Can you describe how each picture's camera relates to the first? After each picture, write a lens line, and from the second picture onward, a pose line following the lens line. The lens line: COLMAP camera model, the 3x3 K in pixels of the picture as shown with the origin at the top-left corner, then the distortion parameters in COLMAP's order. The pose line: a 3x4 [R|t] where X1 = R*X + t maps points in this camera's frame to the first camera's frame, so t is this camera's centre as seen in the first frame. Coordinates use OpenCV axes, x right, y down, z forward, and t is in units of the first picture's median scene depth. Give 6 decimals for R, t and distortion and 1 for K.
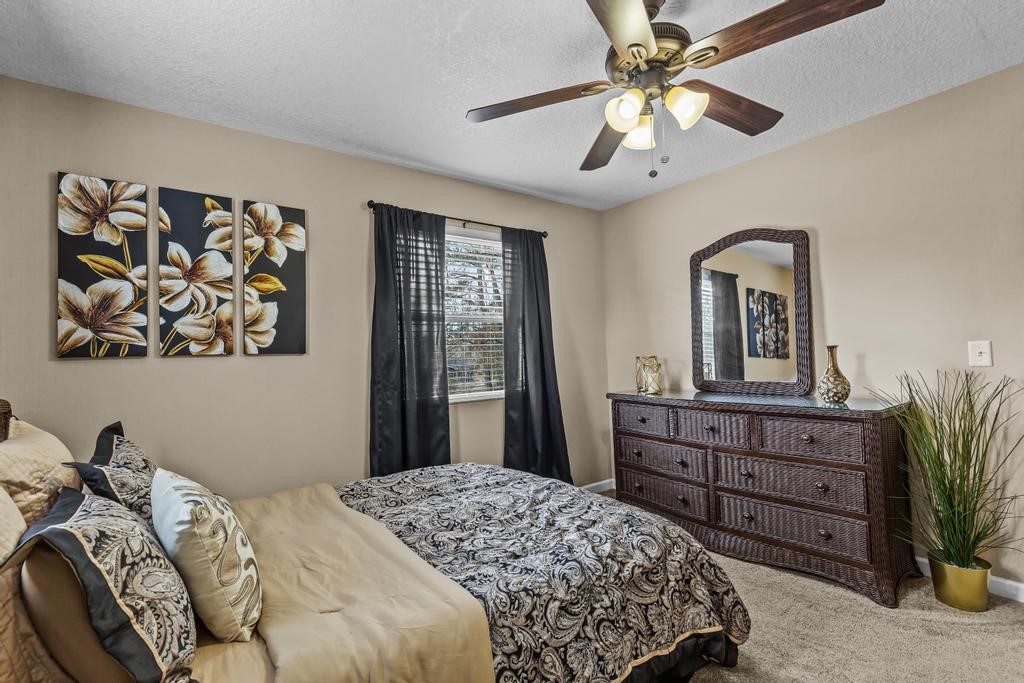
lens RADIAL K [[480.5, 0, 512.0], [0, 480.5, 341.5], [0, 0, 1]] dist [-0.001753, -0.000218]
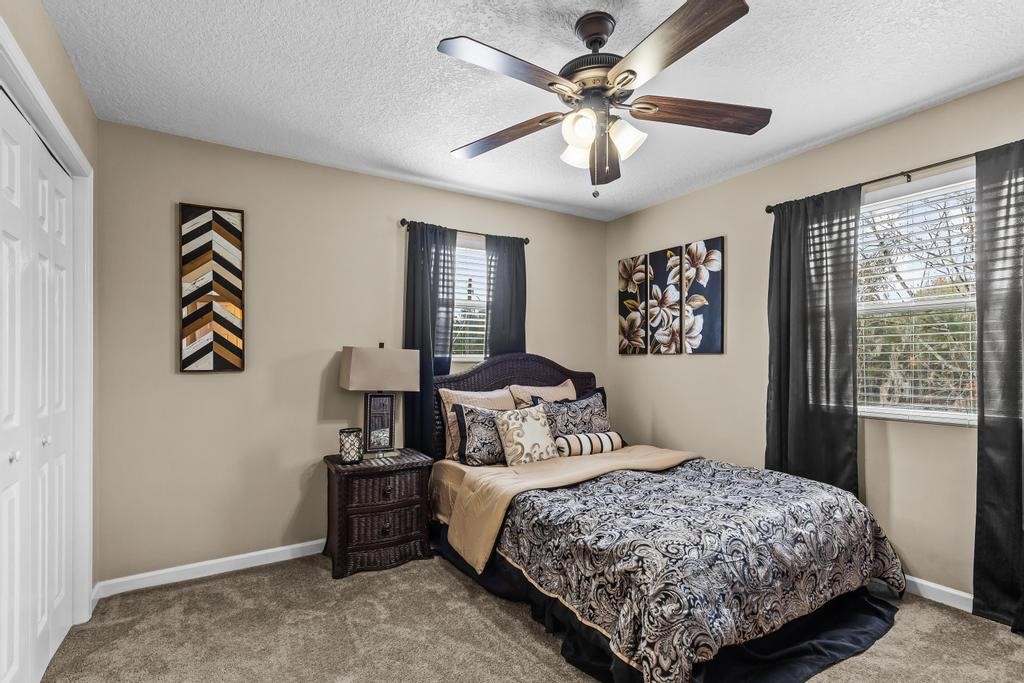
lens RADIAL K [[480.5, 0, 512.0], [0, 480.5, 341.5], [0, 0, 1]] dist [-0.001753, -0.000218]
pose [[-0.090162, -0.010635, -0.995870, 0.931469], [0.031293, 0.999419, -0.013506, -0.005611], [0.995435, -0.032381, -0.089777, 0.632172]]
